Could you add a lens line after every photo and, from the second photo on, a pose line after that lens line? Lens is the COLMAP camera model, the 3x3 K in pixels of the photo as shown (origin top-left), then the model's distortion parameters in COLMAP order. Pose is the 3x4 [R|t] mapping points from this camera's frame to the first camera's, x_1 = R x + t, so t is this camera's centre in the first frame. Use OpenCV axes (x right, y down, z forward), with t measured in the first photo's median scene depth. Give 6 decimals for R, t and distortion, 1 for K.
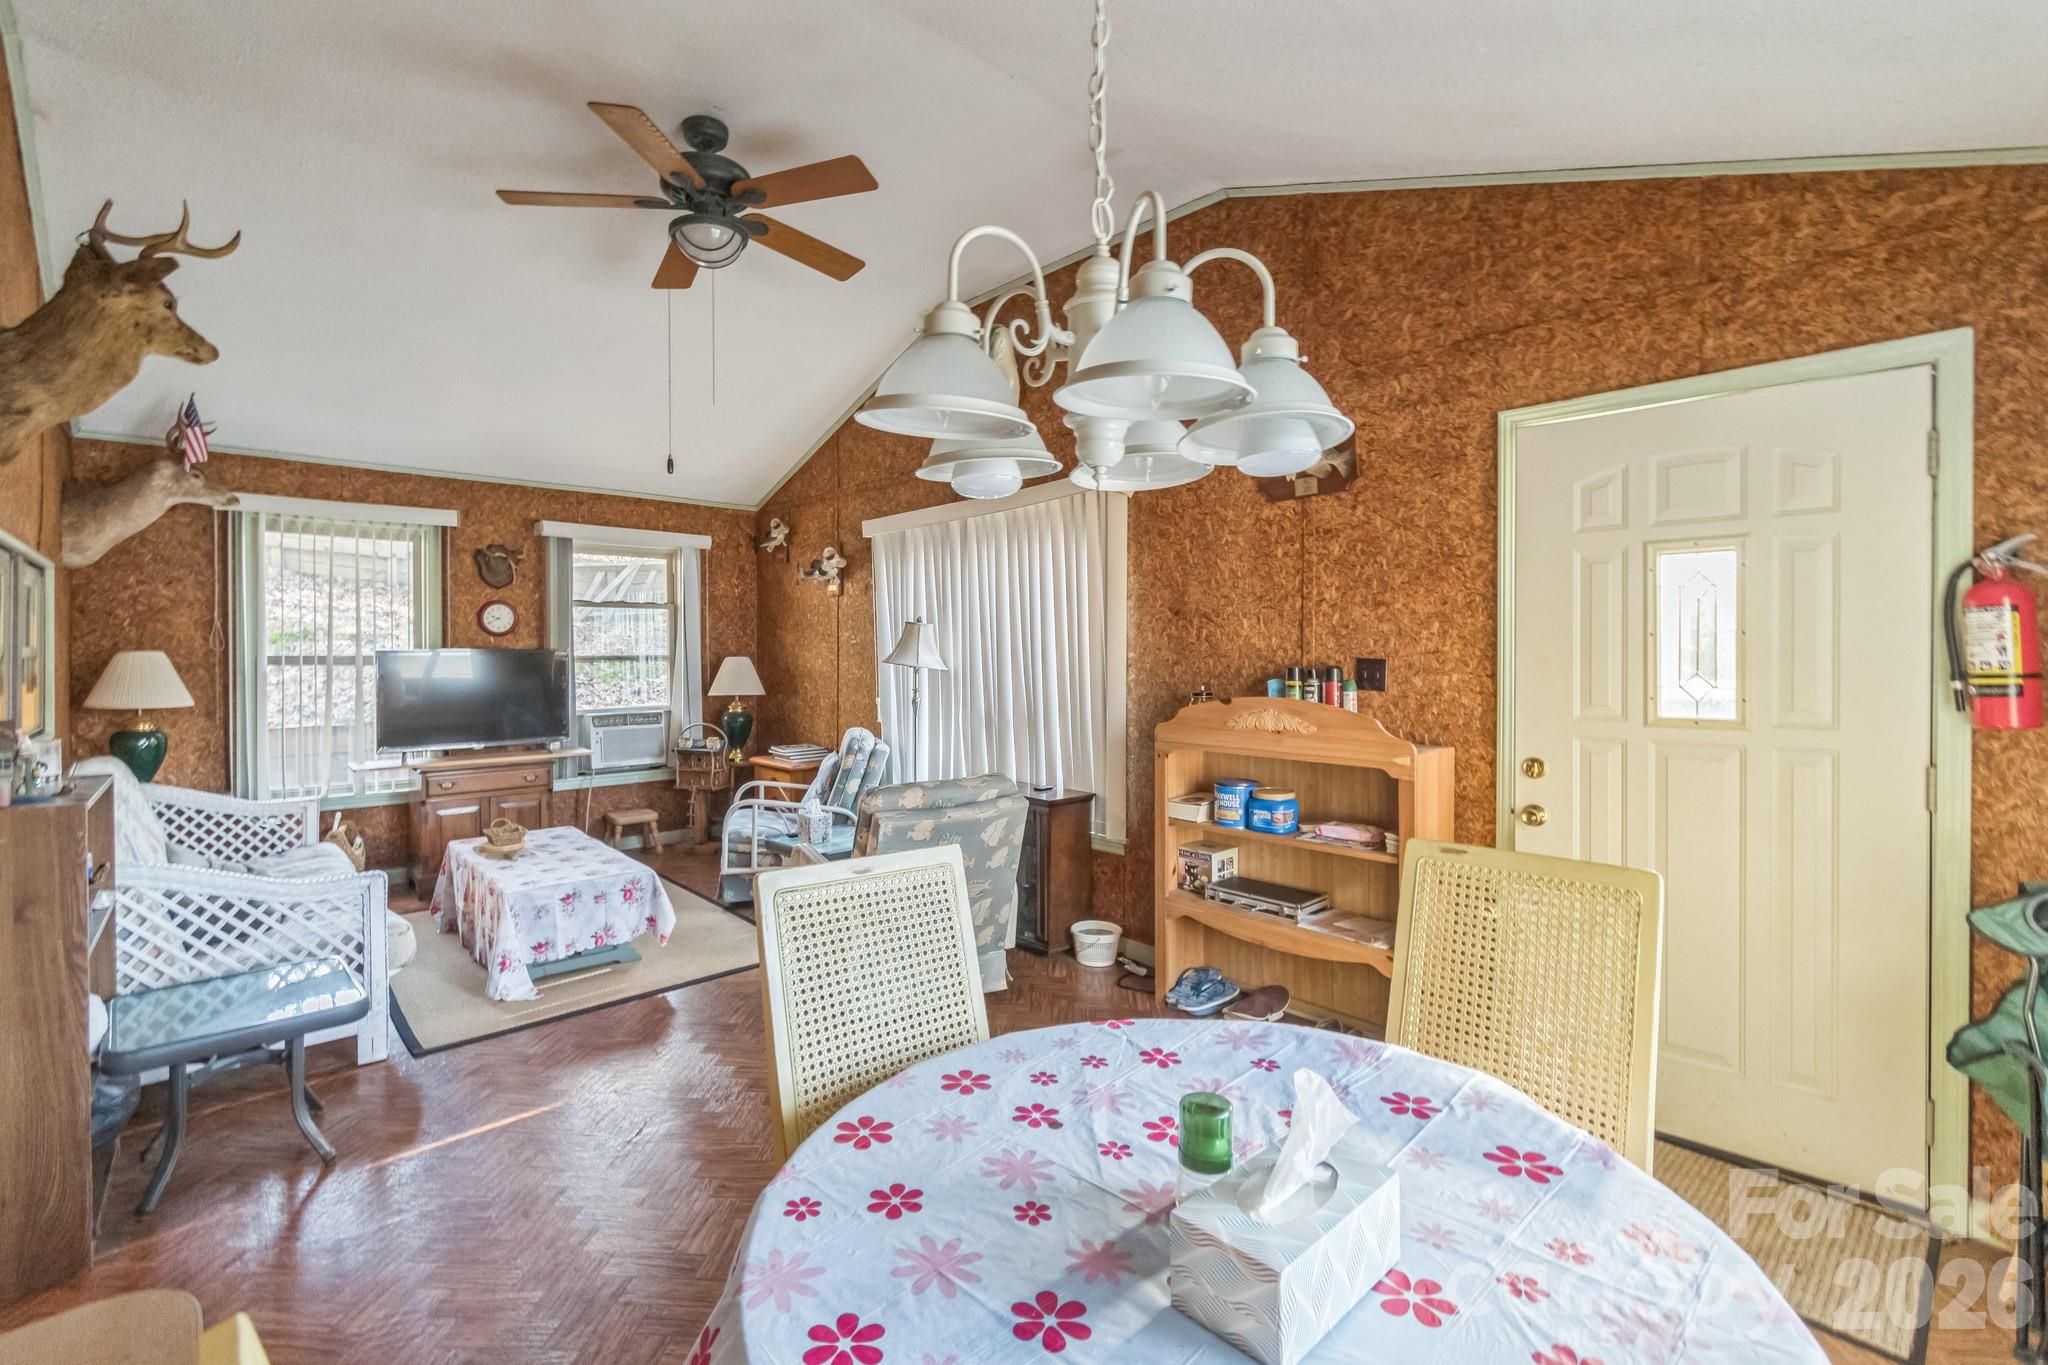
lens RADIAL K [[914.4, 0, 1026.1], [0, 914.4, 657.4], [0, 0, 1]] dist [0.003246, -0.001885]
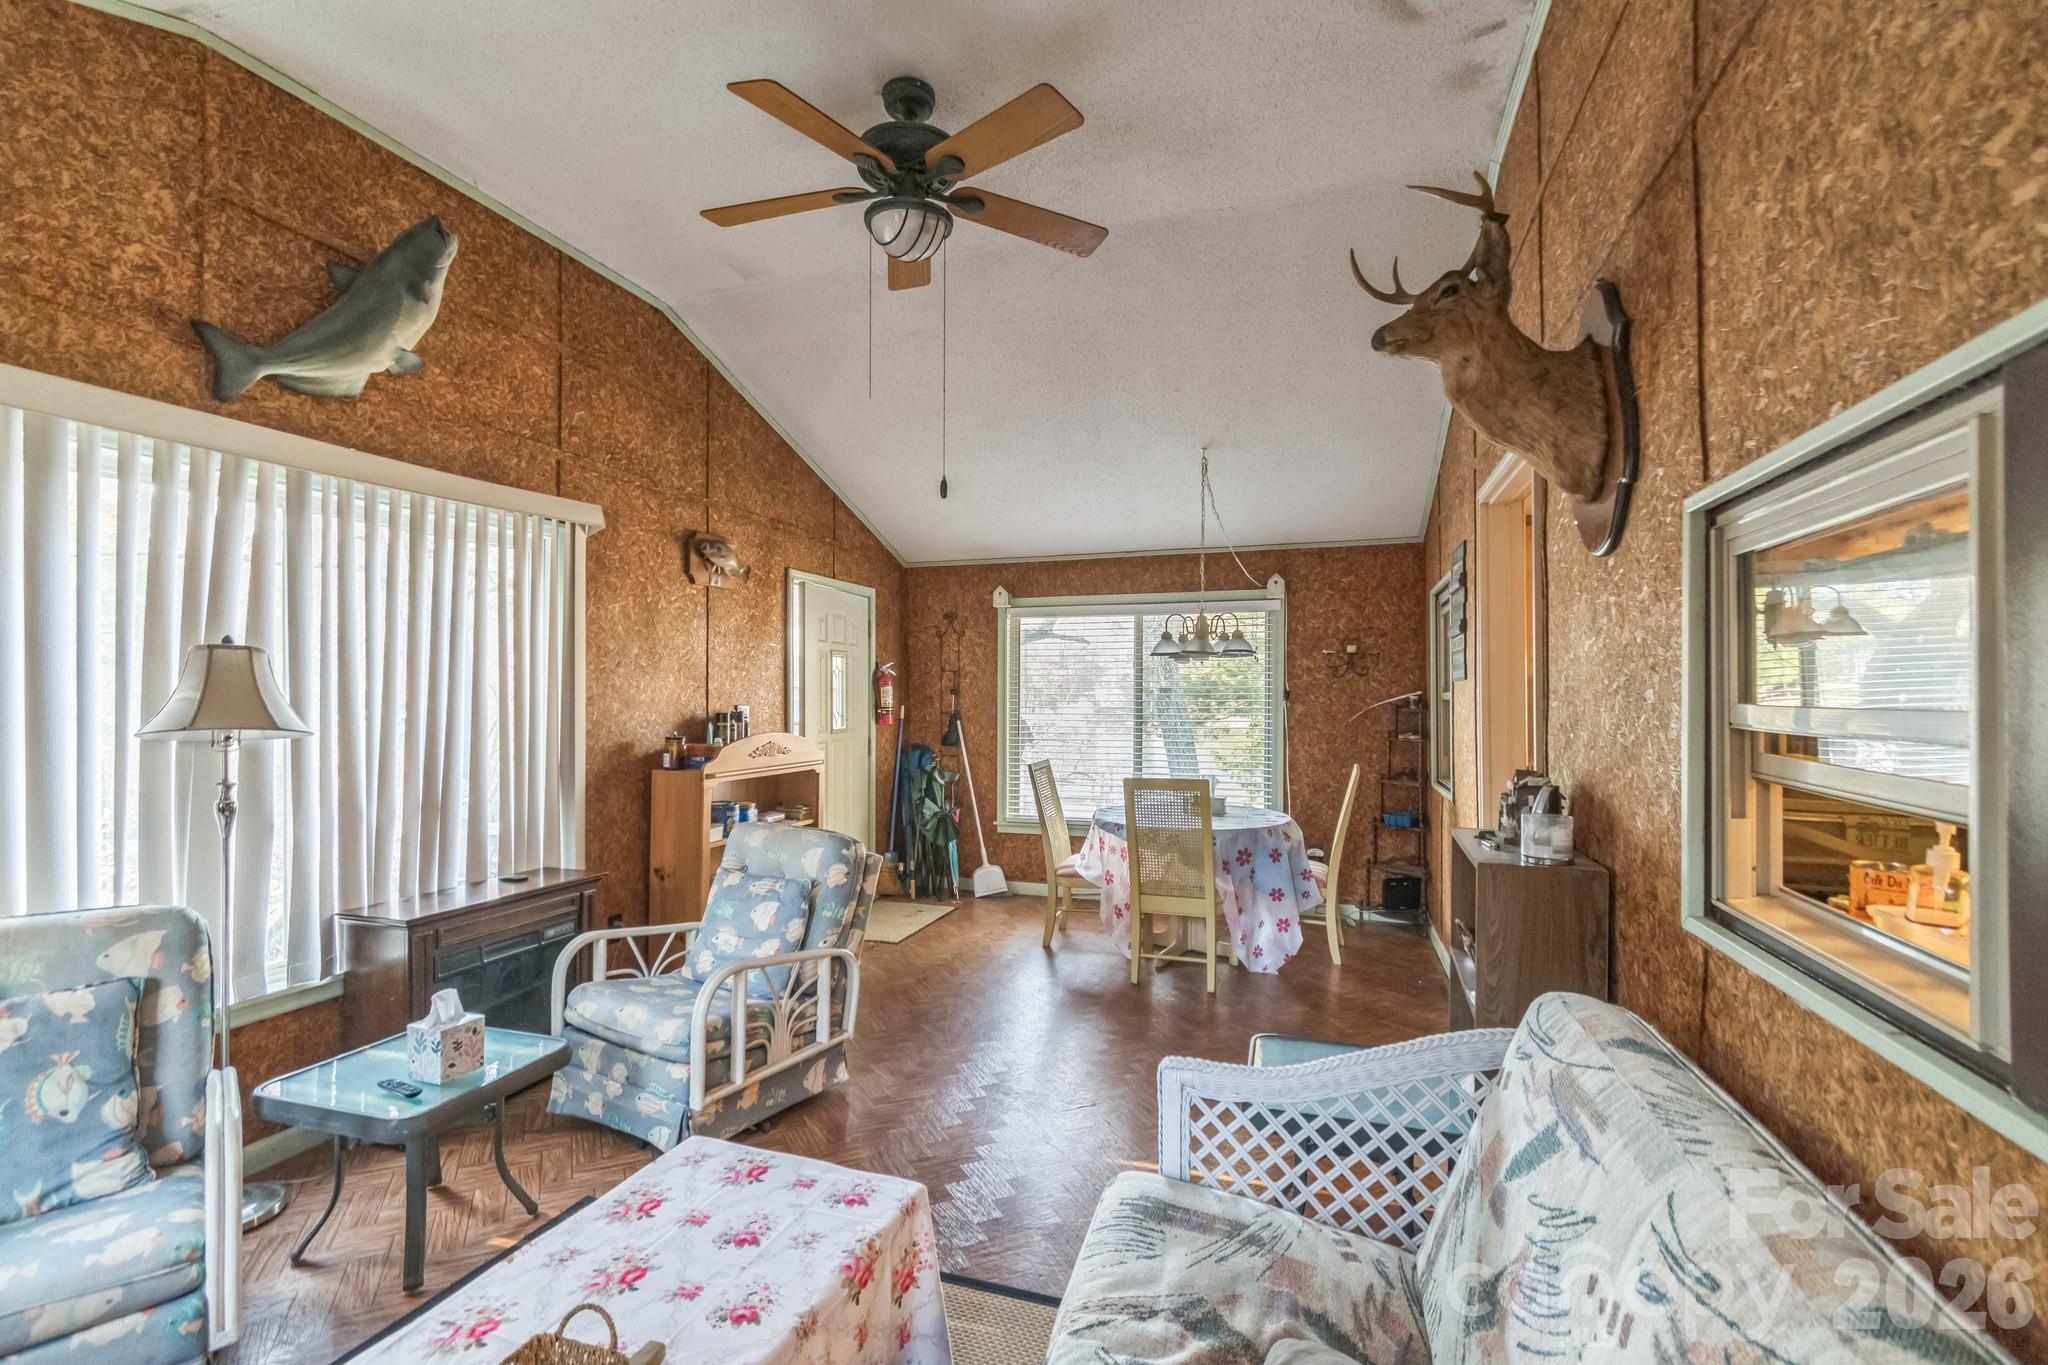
lens RADIAL K [[914.4, 0, 1009.4], [0, 914.4, 703.1], [0, 0, 1]] dist [0.003246, -0.001885]
pose [[-0.475257, -0.007207, 0.879817, -0.765583], [0.007938, 0.999891, 0.012478, -0.011934], [-0.879811, 0.012914, -0.475148, 0.882668]]
